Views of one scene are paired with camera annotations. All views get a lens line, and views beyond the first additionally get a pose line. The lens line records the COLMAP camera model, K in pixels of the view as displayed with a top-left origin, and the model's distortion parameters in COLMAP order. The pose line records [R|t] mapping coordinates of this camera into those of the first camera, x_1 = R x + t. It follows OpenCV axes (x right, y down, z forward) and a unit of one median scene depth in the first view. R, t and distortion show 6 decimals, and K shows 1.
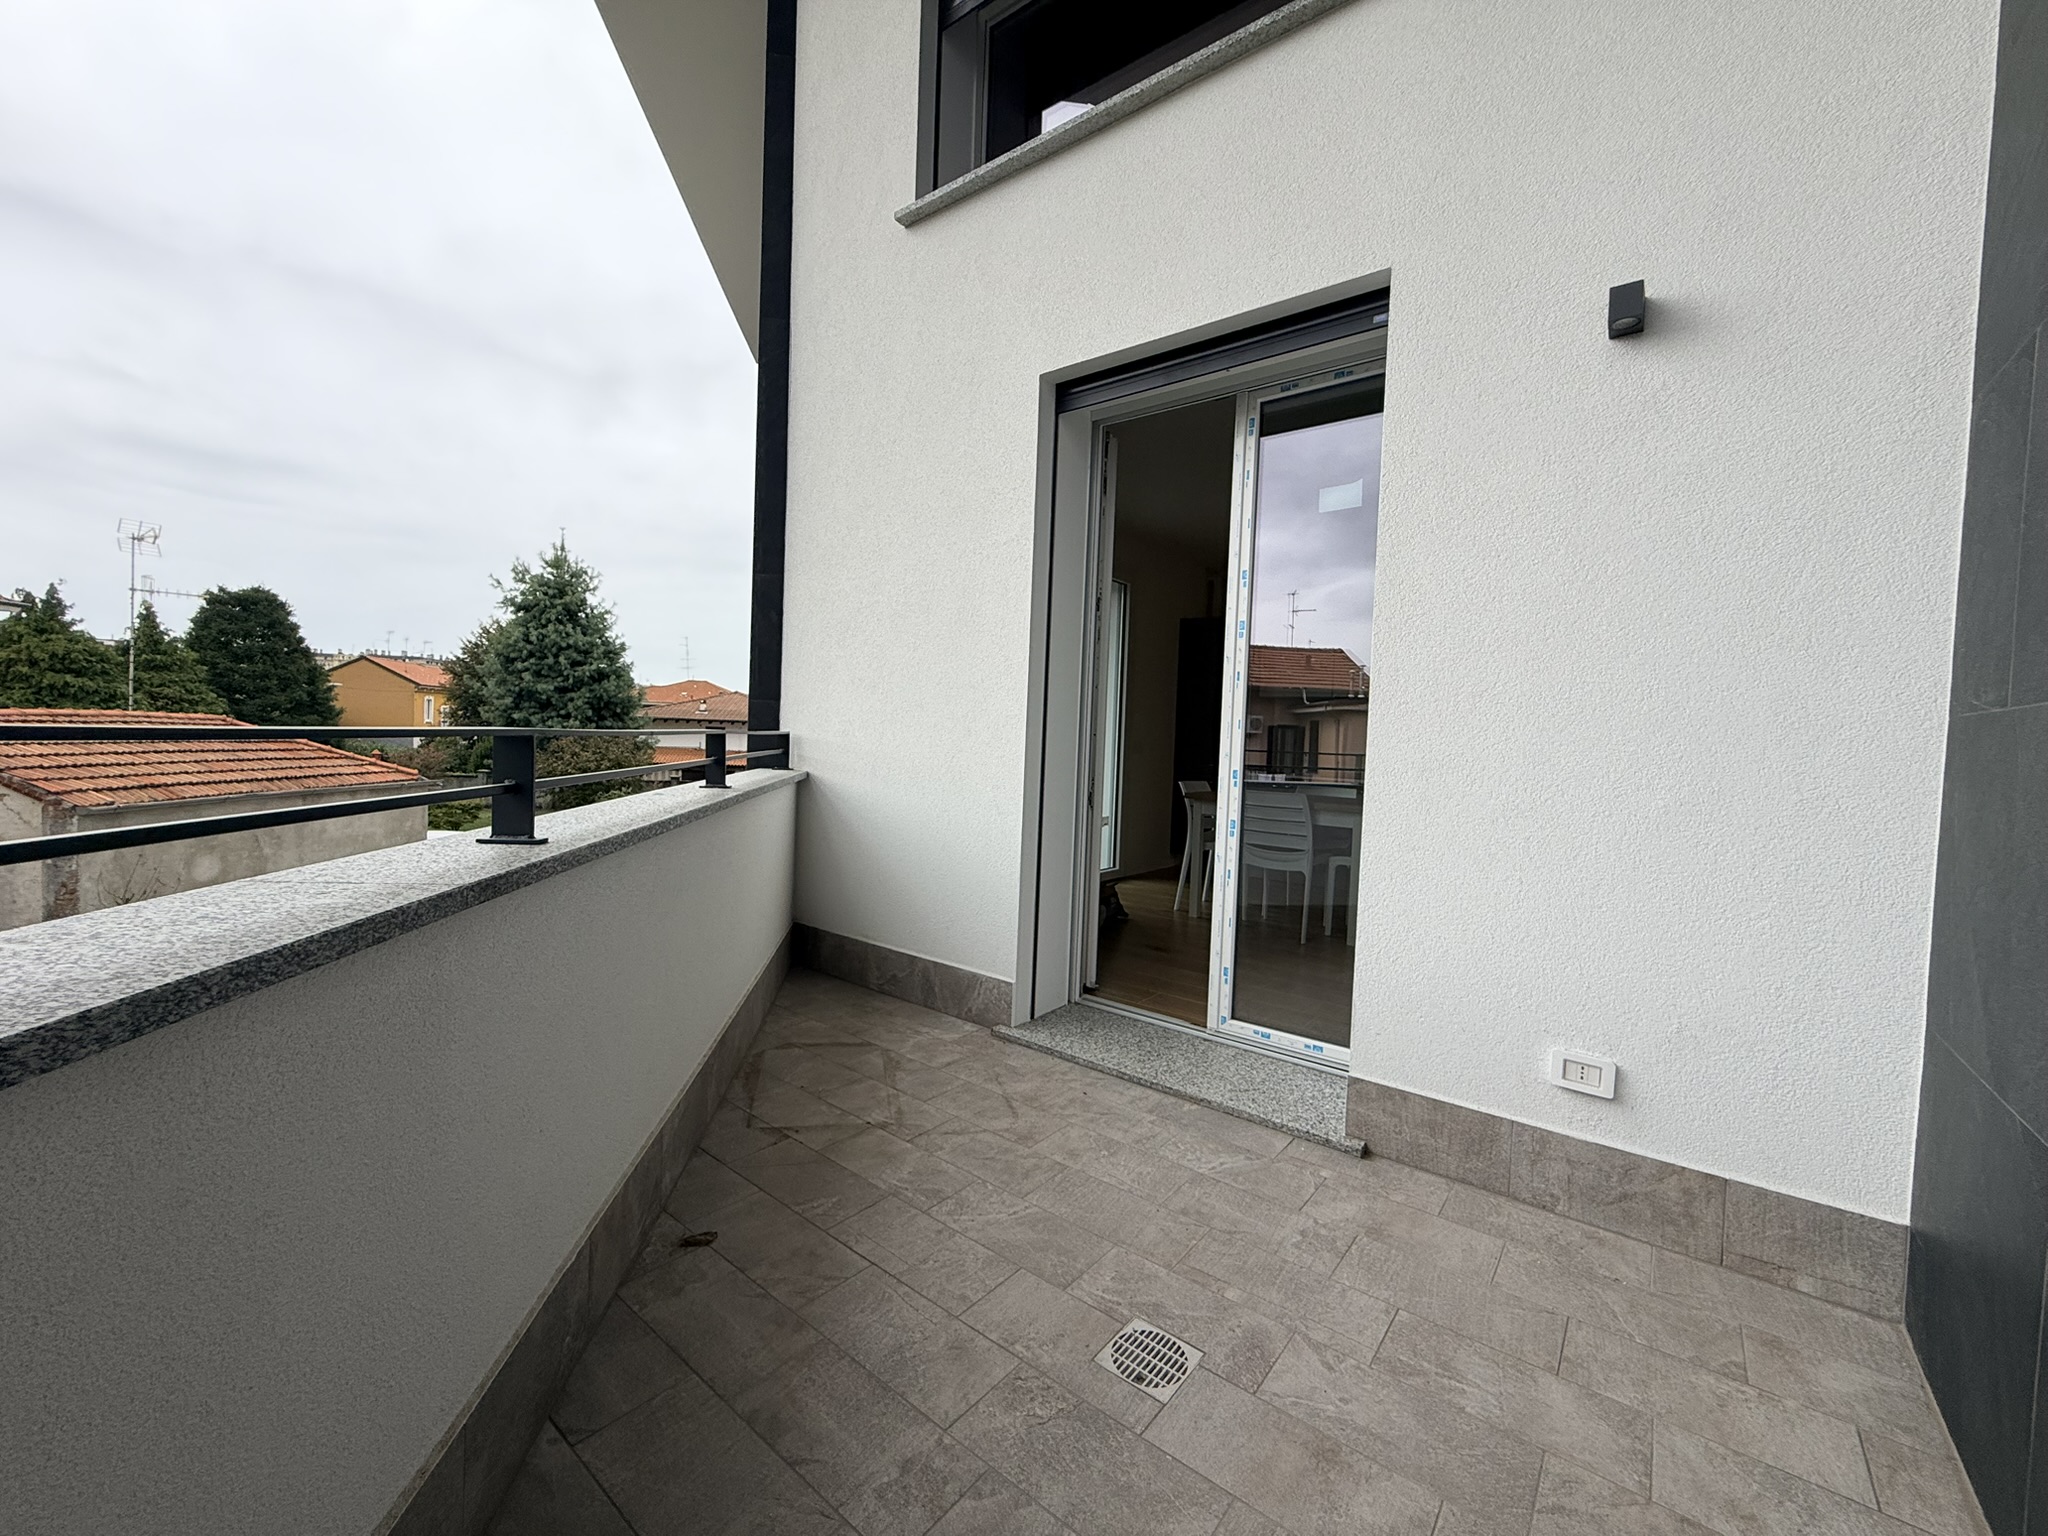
lens RADIAL K [[816.6, 0, 1020.6], [0, 816.6, 765.4], [0, 0, 1]] dist [-0.000126, 0.000127]
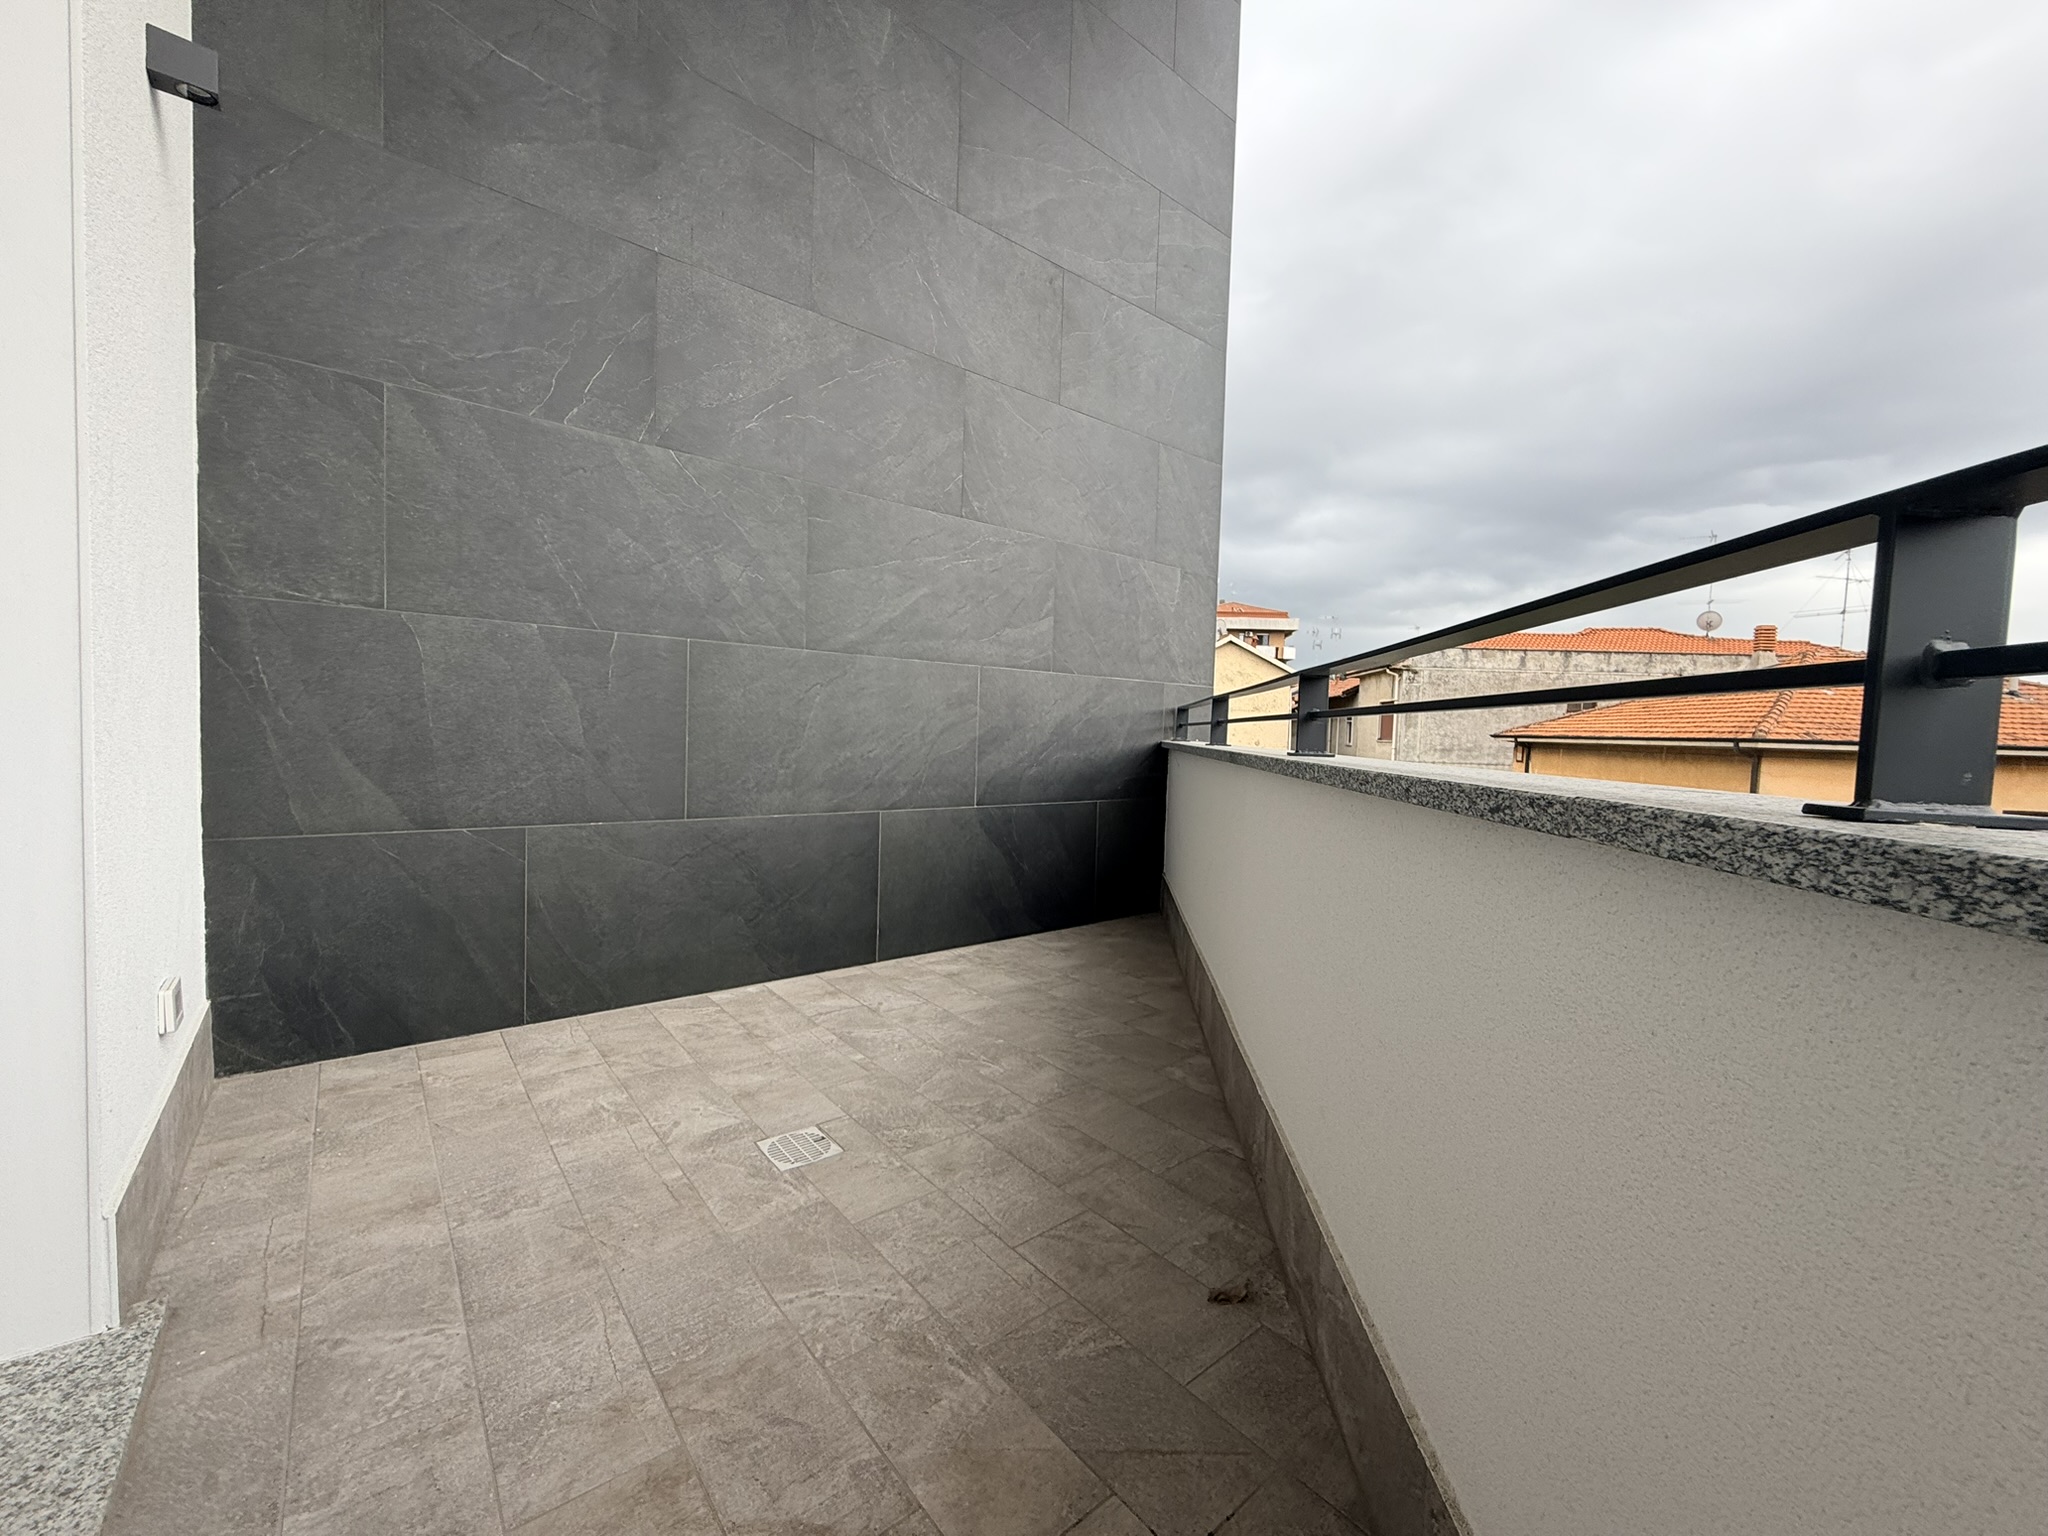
lens RADIAL K [[816.6, 0, 1020.6], [0, 816.6, 765.4], [0, 0, 1]] dist [-0.000126, 0.000127]
pose [[-0.975312, -0.078928, 0.206246, -0.335397], [-0.062299, 0.994352, 0.085923, 0.017821], [-0.211862, 0.070953, -0.974720, 1.850361]]
